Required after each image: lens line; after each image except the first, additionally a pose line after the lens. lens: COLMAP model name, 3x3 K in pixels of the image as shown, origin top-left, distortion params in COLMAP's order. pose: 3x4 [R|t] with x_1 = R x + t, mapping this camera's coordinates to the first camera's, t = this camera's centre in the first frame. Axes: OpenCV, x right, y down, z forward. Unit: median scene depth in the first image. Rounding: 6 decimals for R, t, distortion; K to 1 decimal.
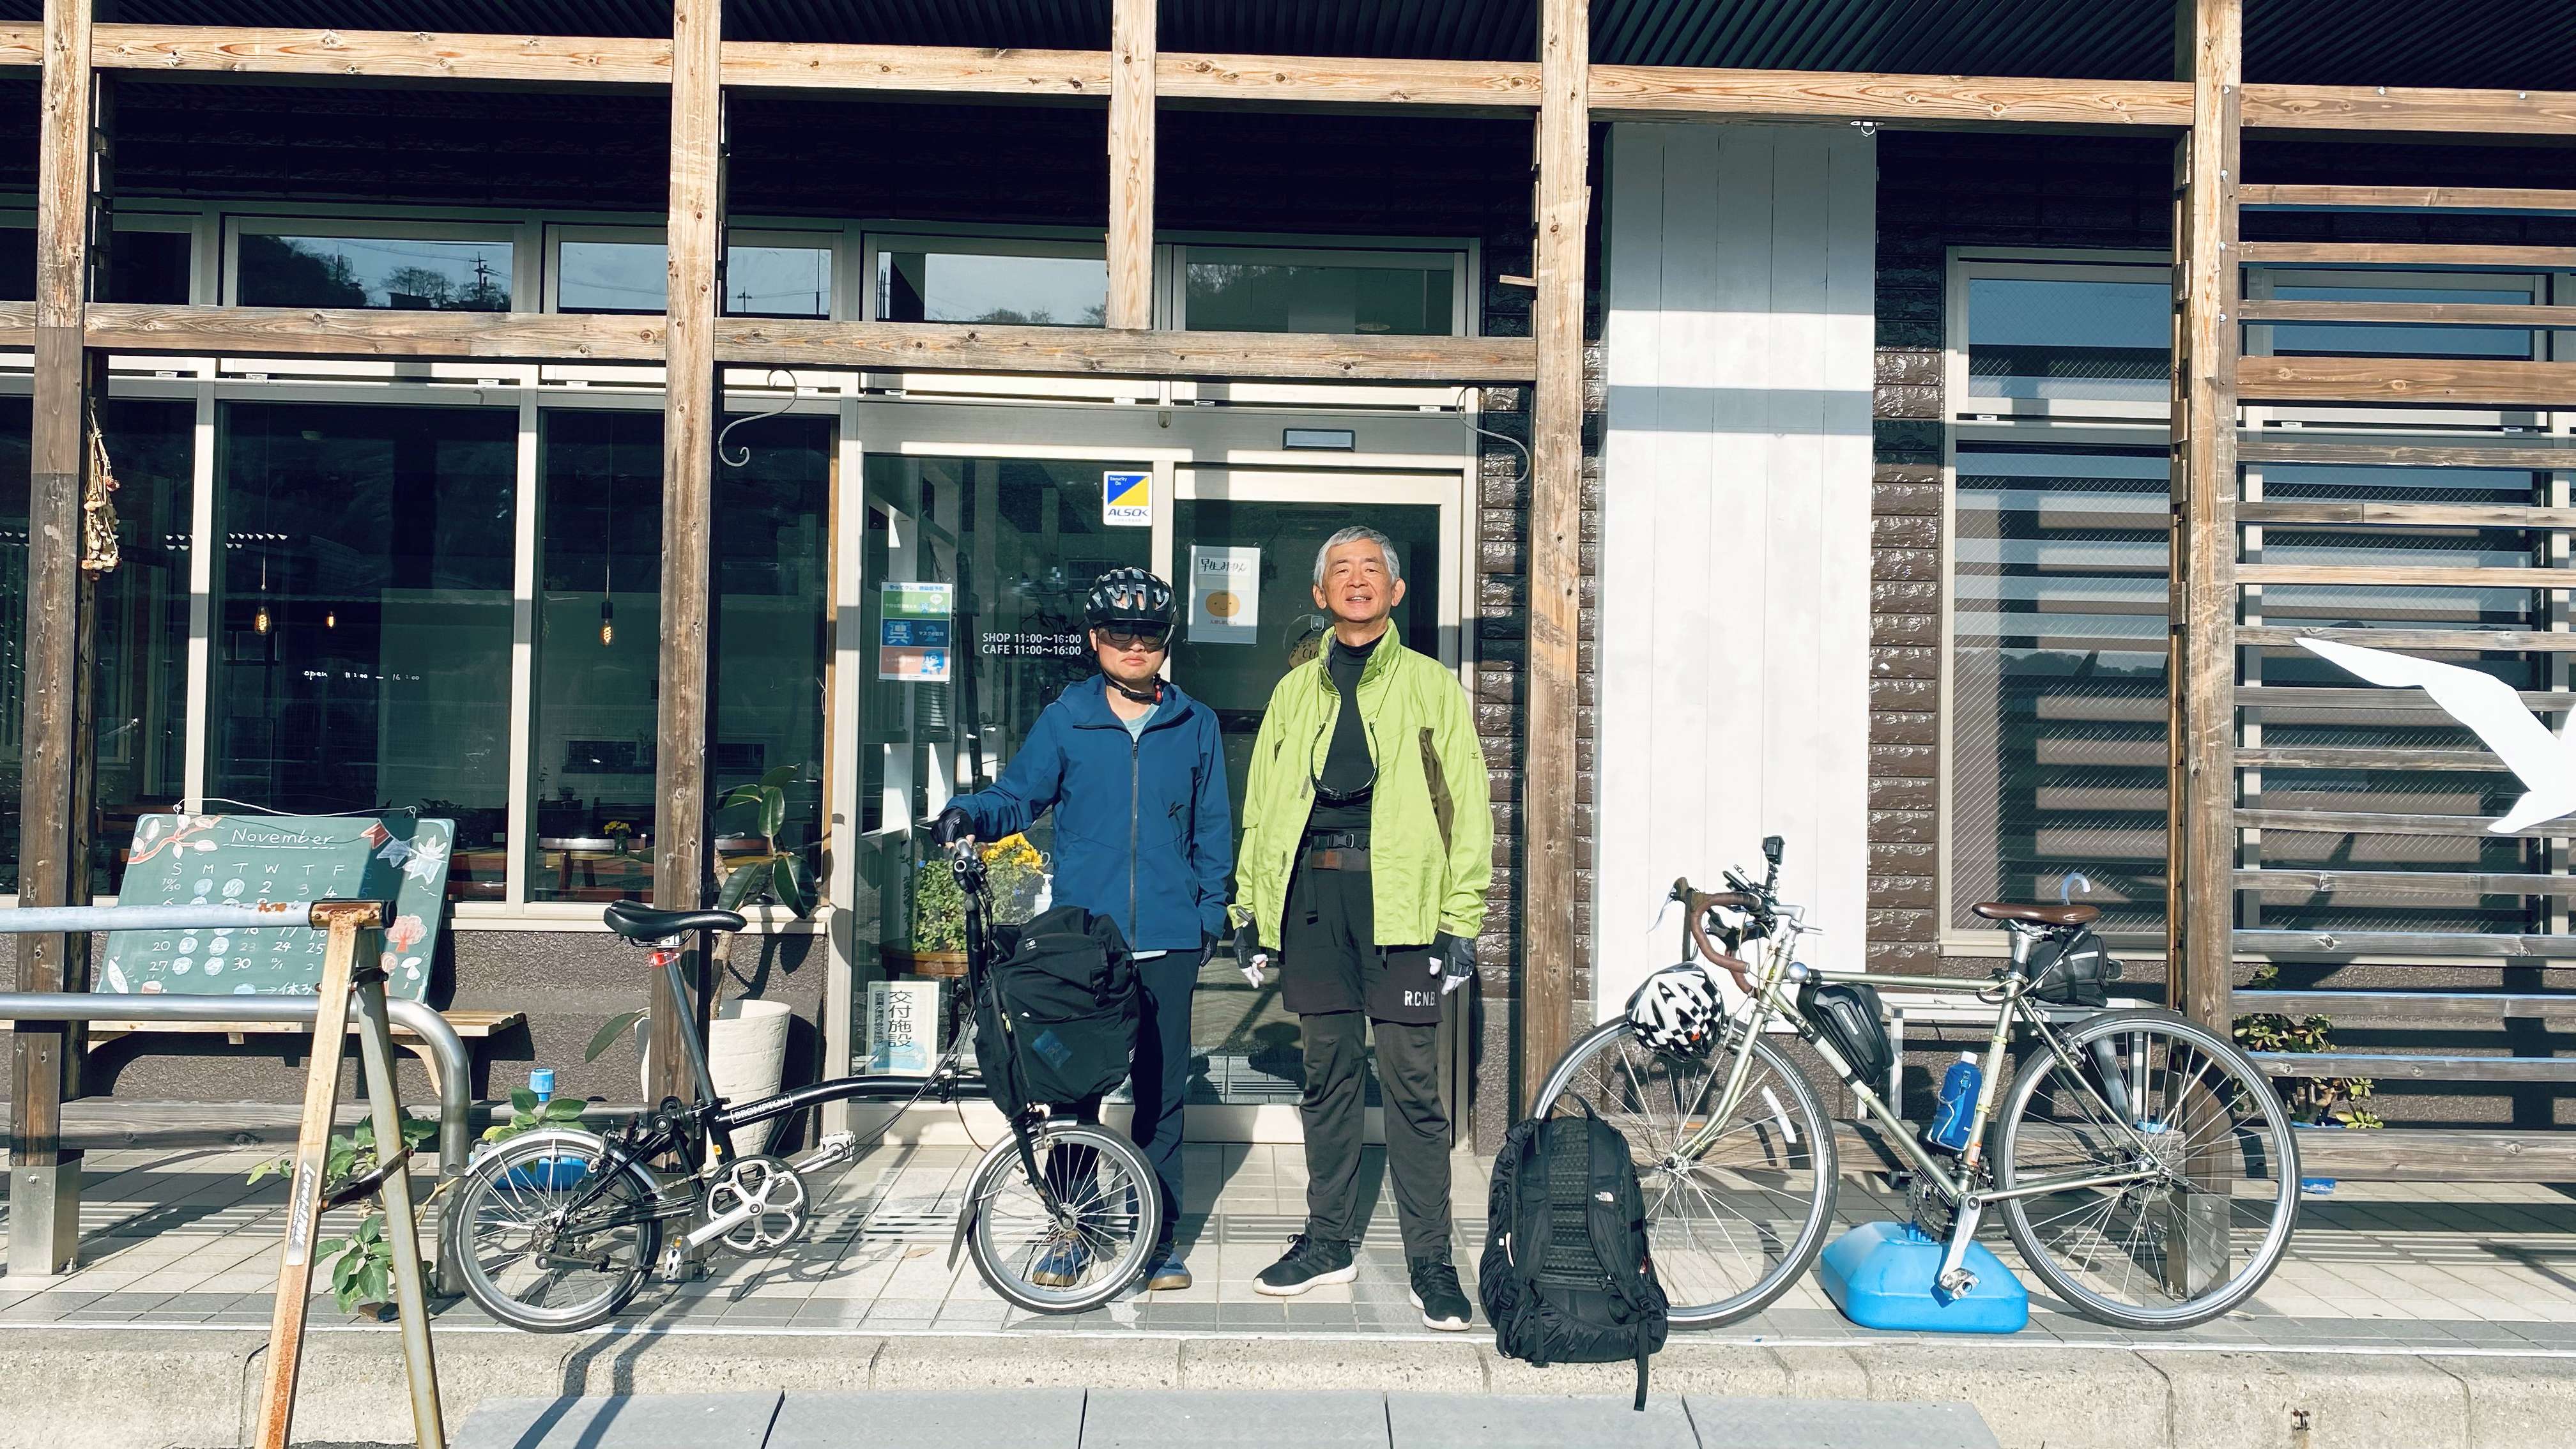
lens RADIAL K [[2085.6, 0, 1288.0], [0, 2085.6, 724.5], [0, 0, 1]] dist [0.000372, -0.000970]
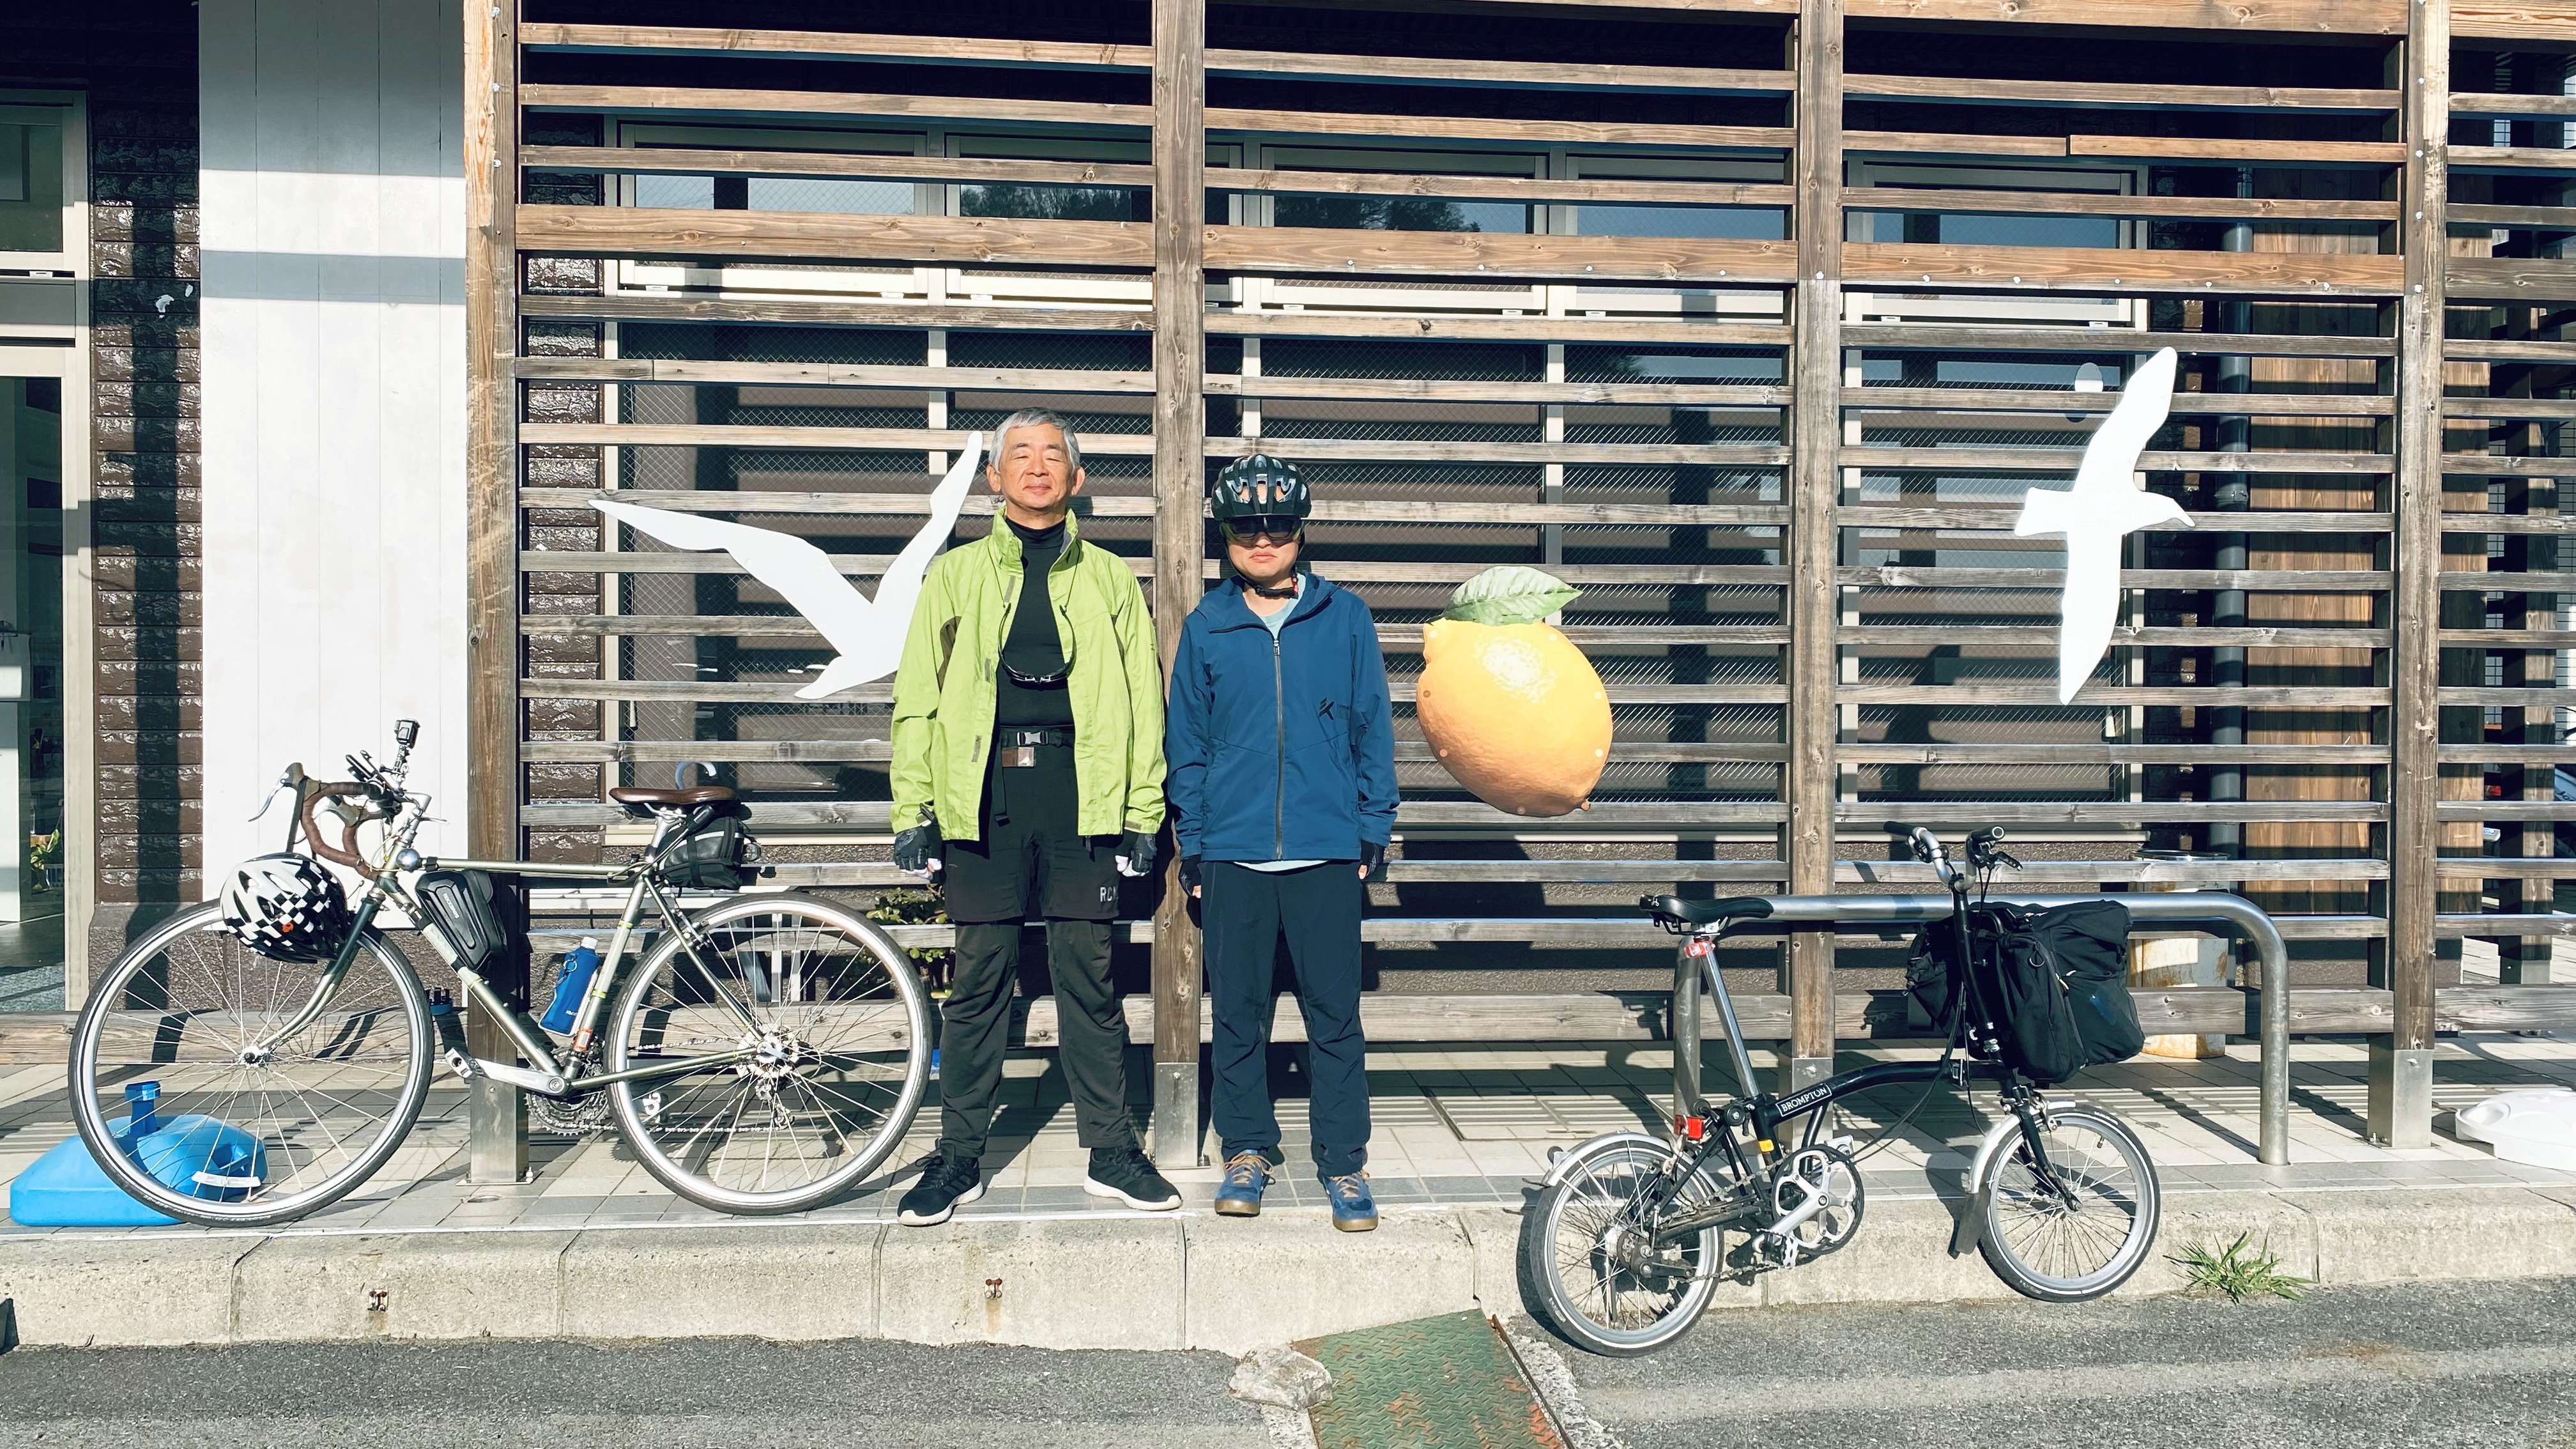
lens RADIAL K [[2064.5, 0, 1288.0], [0, 2064.5, 724.5], [0, 0, 1]] dist [0.037875, 0.003294]
pose [[0.998221, -0.018431, 0.056711, 0.603608], [0.015948, 0.998907, 0.043929, 0.020520], [-0.057458, -0.042947, 0.997424, 0.012264]]
